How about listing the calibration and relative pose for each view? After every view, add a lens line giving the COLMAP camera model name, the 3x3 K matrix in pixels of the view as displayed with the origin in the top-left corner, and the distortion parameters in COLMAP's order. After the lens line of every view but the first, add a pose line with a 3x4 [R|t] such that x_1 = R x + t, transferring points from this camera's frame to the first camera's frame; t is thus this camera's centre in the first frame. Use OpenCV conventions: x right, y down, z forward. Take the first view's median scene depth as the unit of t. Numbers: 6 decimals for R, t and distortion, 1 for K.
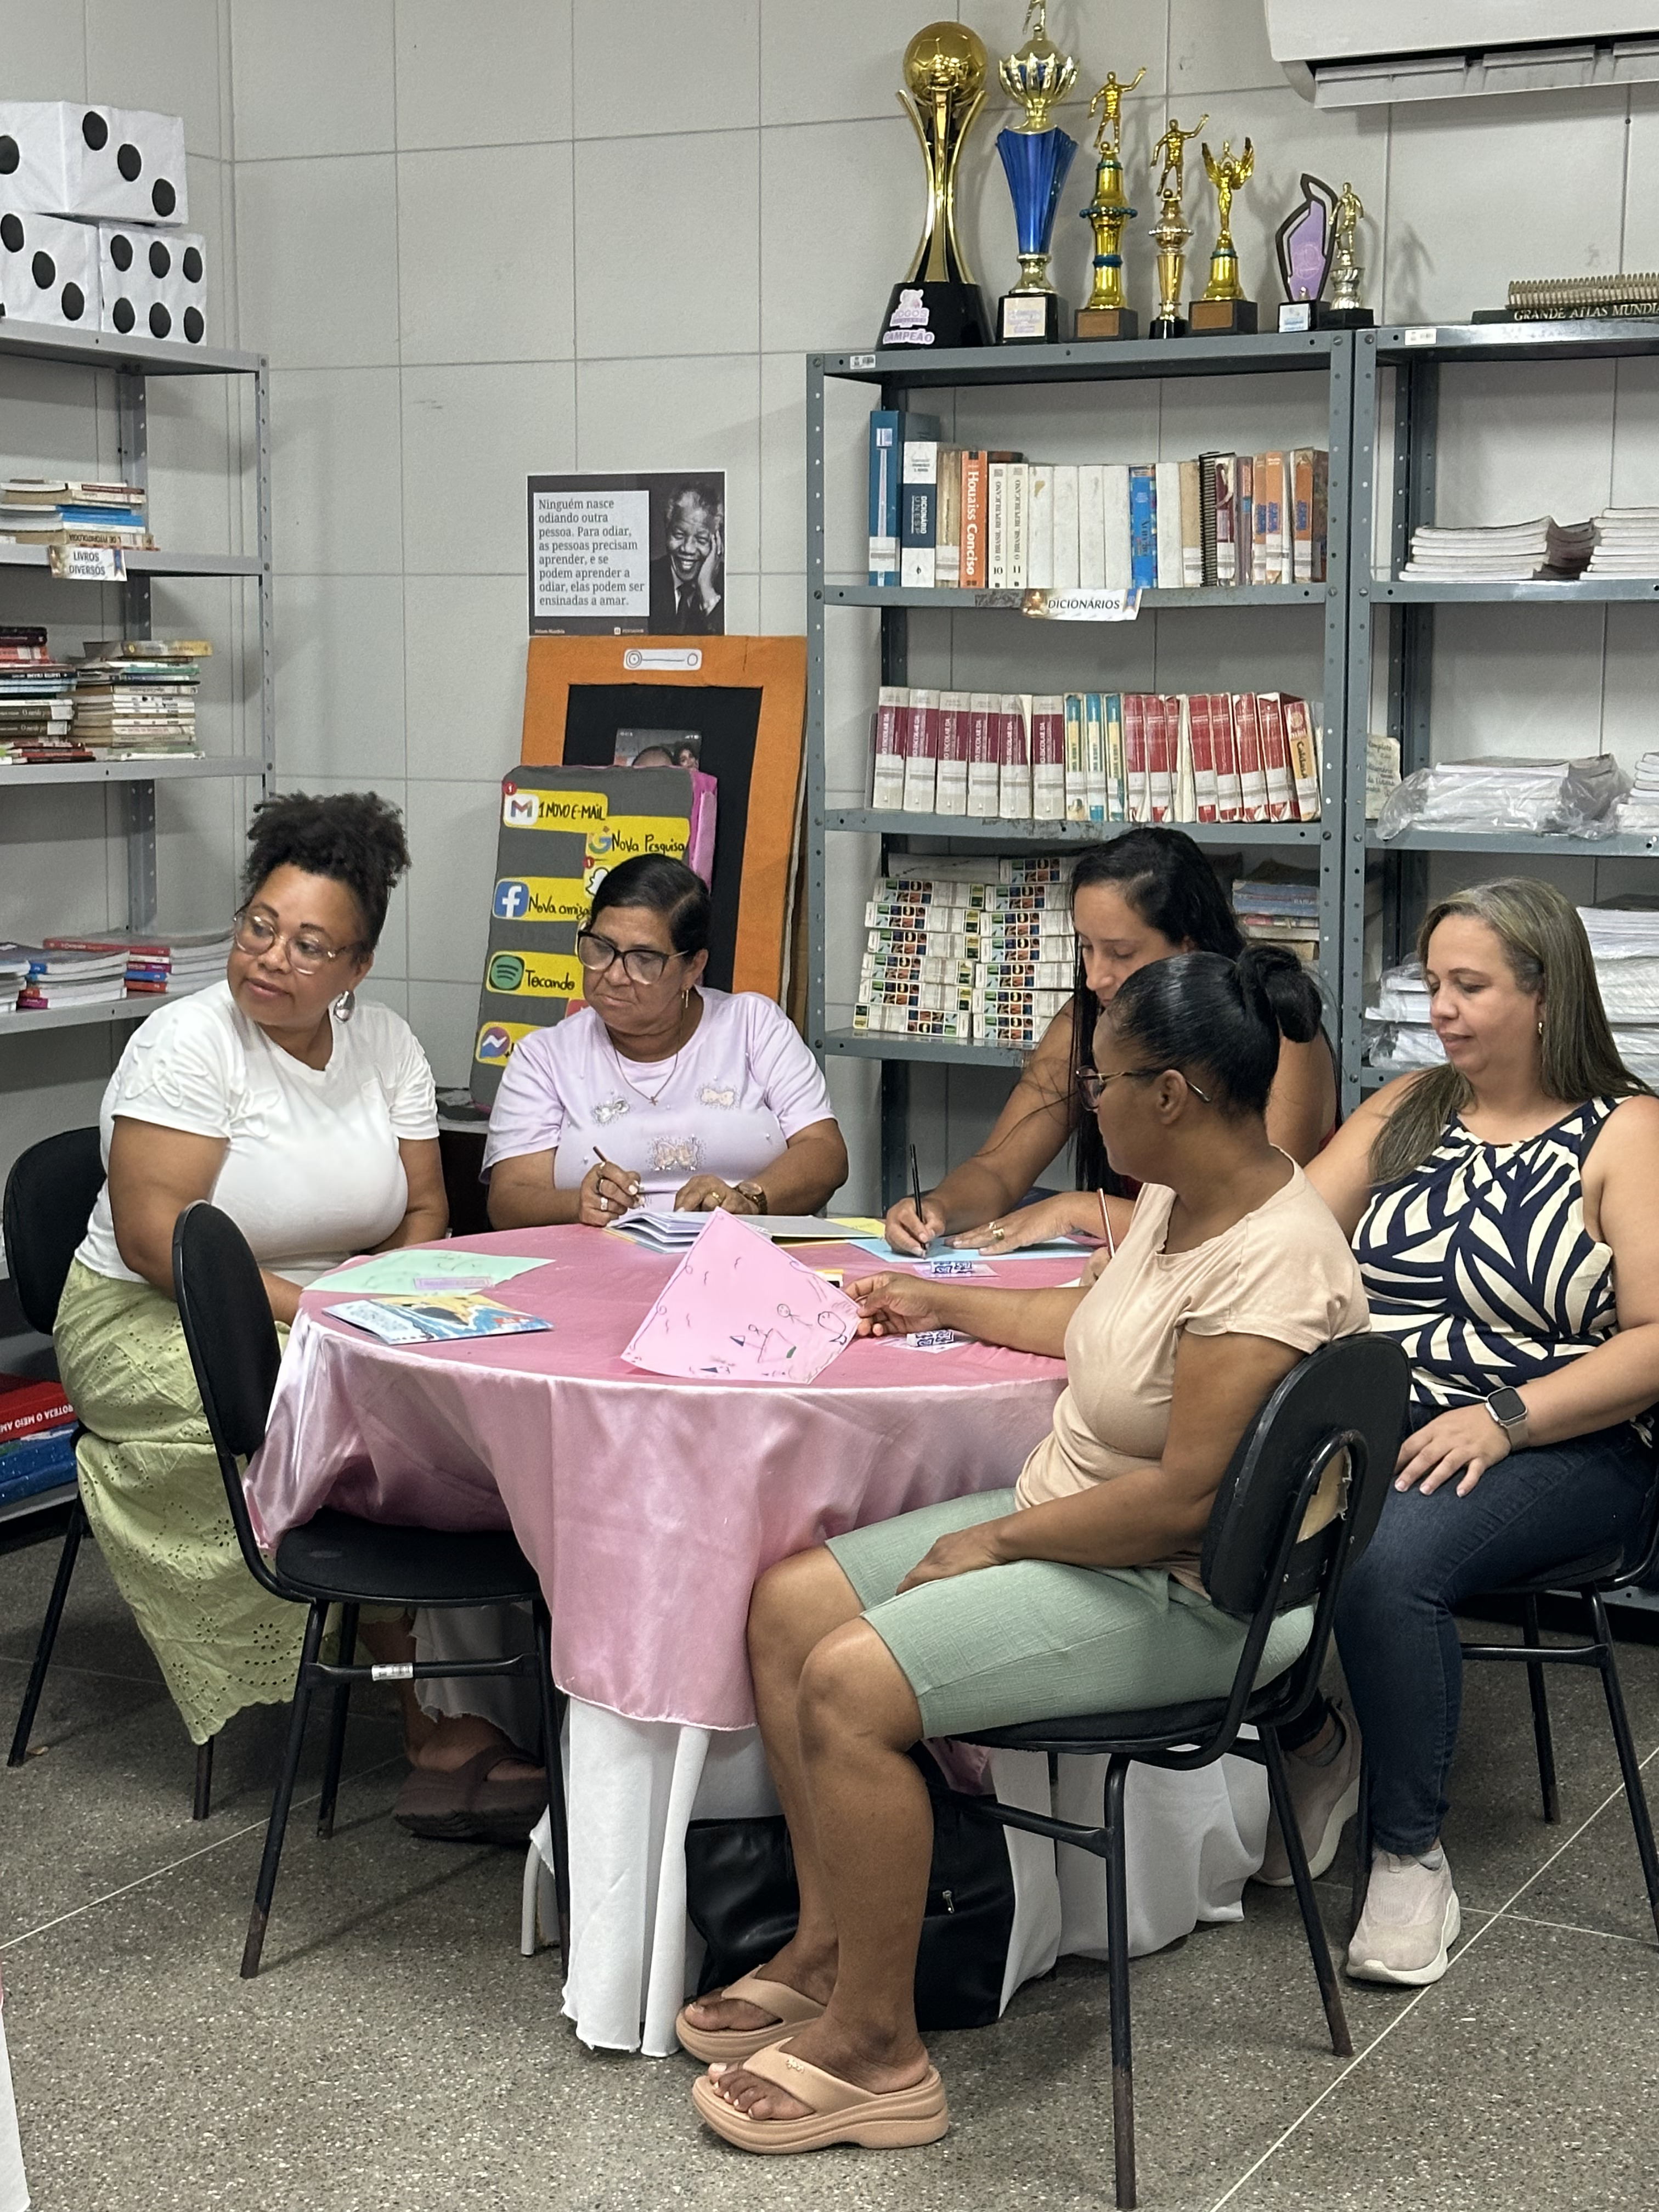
lens RADIAL K [[3539.6, 0, 822.2], [0, 3539.6, 1094.7], [0, 0, 1]] dist [0.166938, -0.125198]
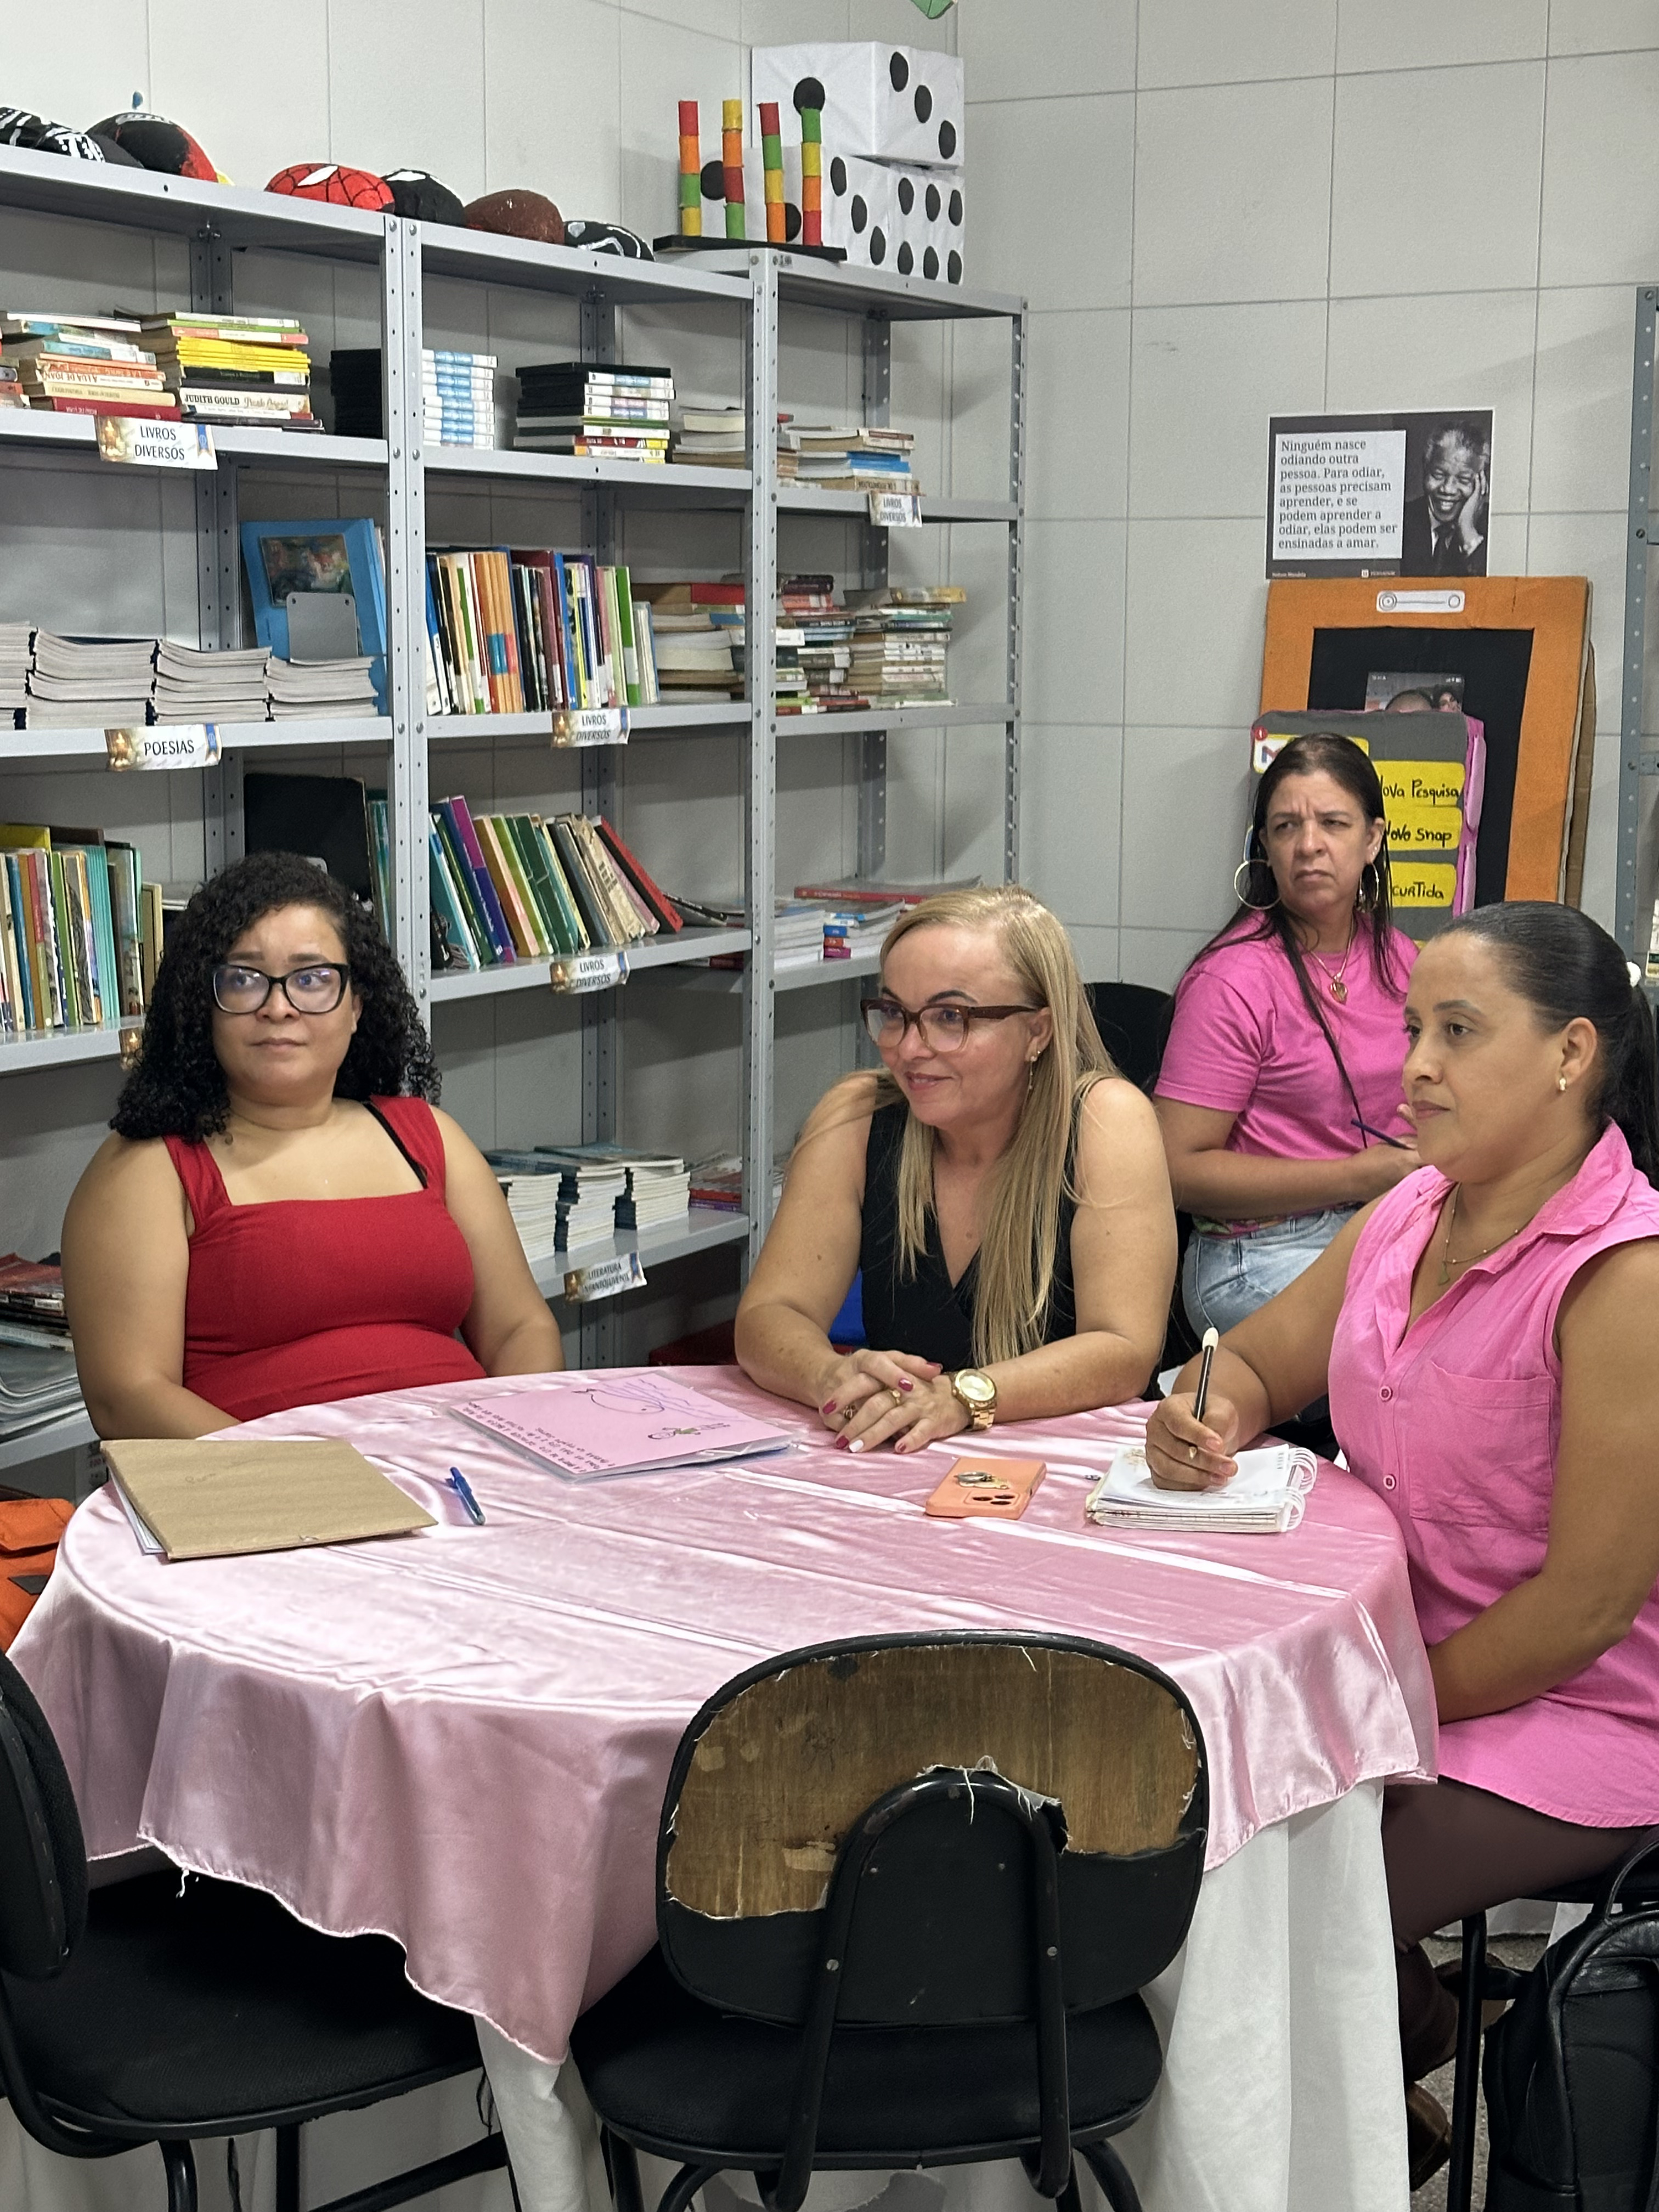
lens RADIAL K [[3437.3, 0, 837.8], [0, 3437.3, 1071.6], [0, 0, 1]] dist [0.154057, -0.039644]
pose [[0.999950, 0.001087, -0.009903, -0.207506], [-0.000968, 0.999928, 0.011983, -0.003699], [0.009915, -0.011973, 0.999879, 0.036874]]
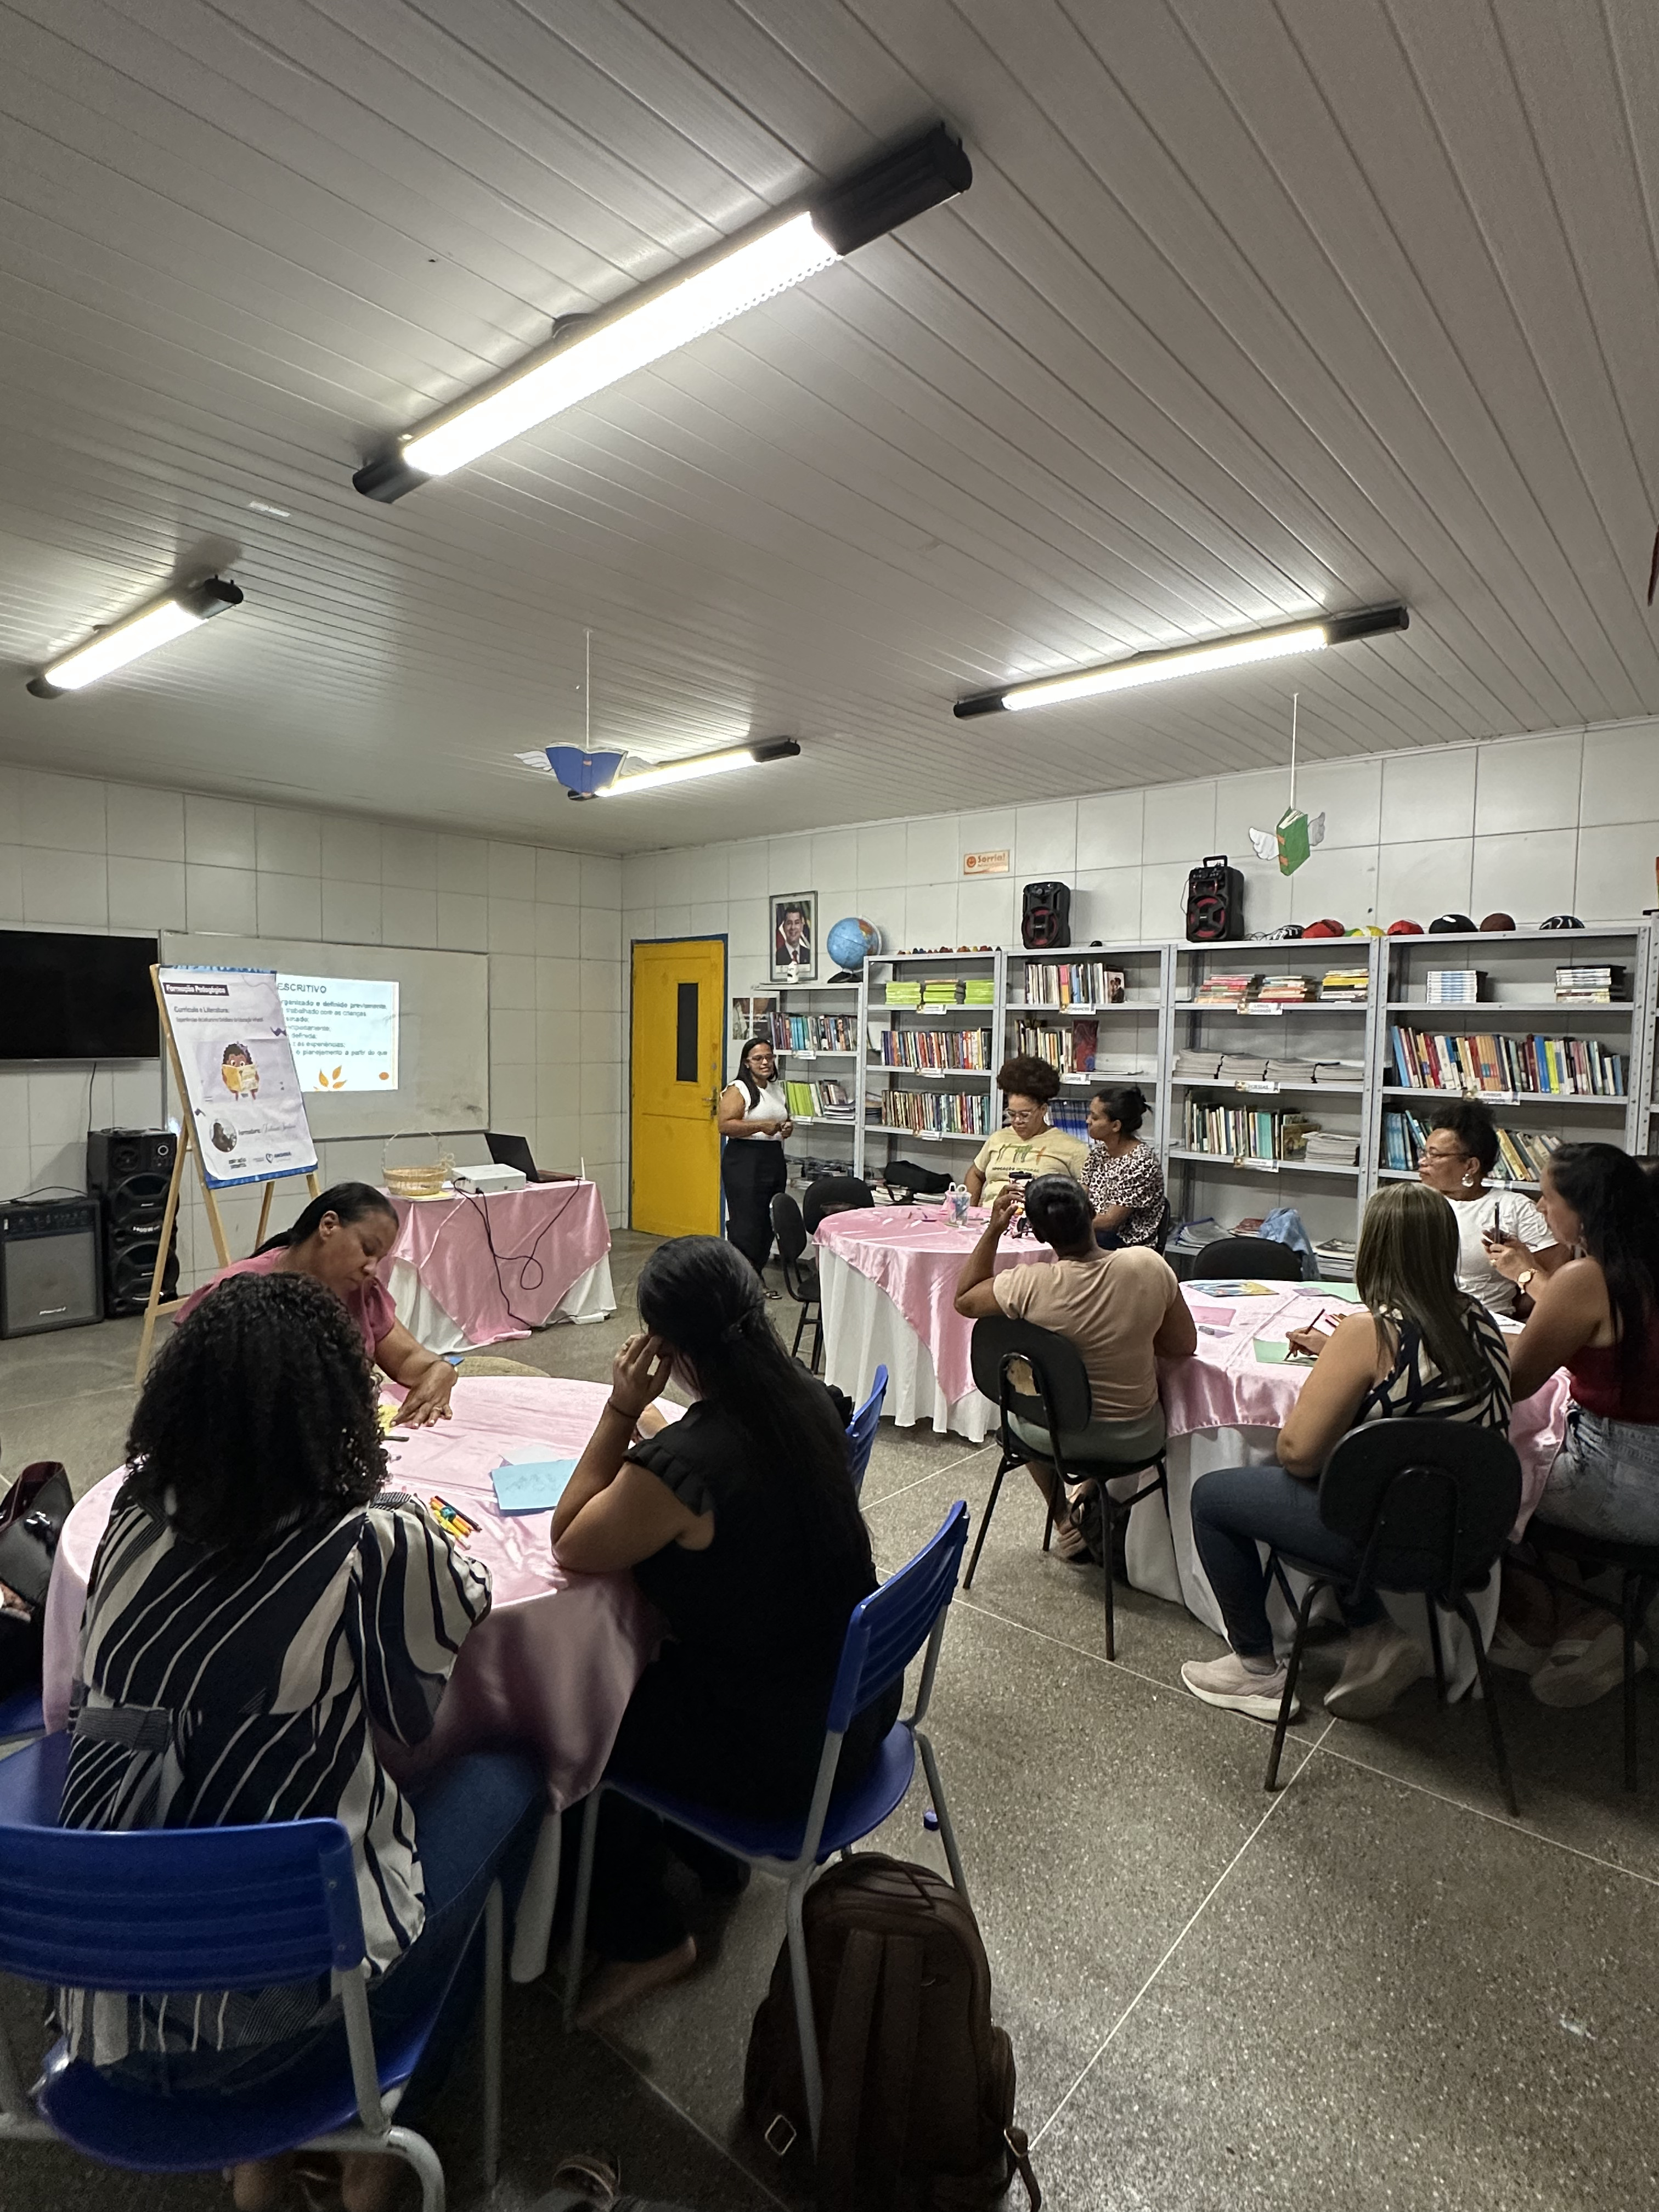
lens RADIAL K [[1155.6, 0, 829.1], [0, 1155.6, 1101.5], [0, 0, 1]] dist [-0.002550, -0.001272]
pose [[-0.227909, 0.051775, -0.972305, 0.571868], [-0.134678, 0.987310, 0.084143, -0.078185], [0.964323, 0.150125, -0.218044, 0.599481]]
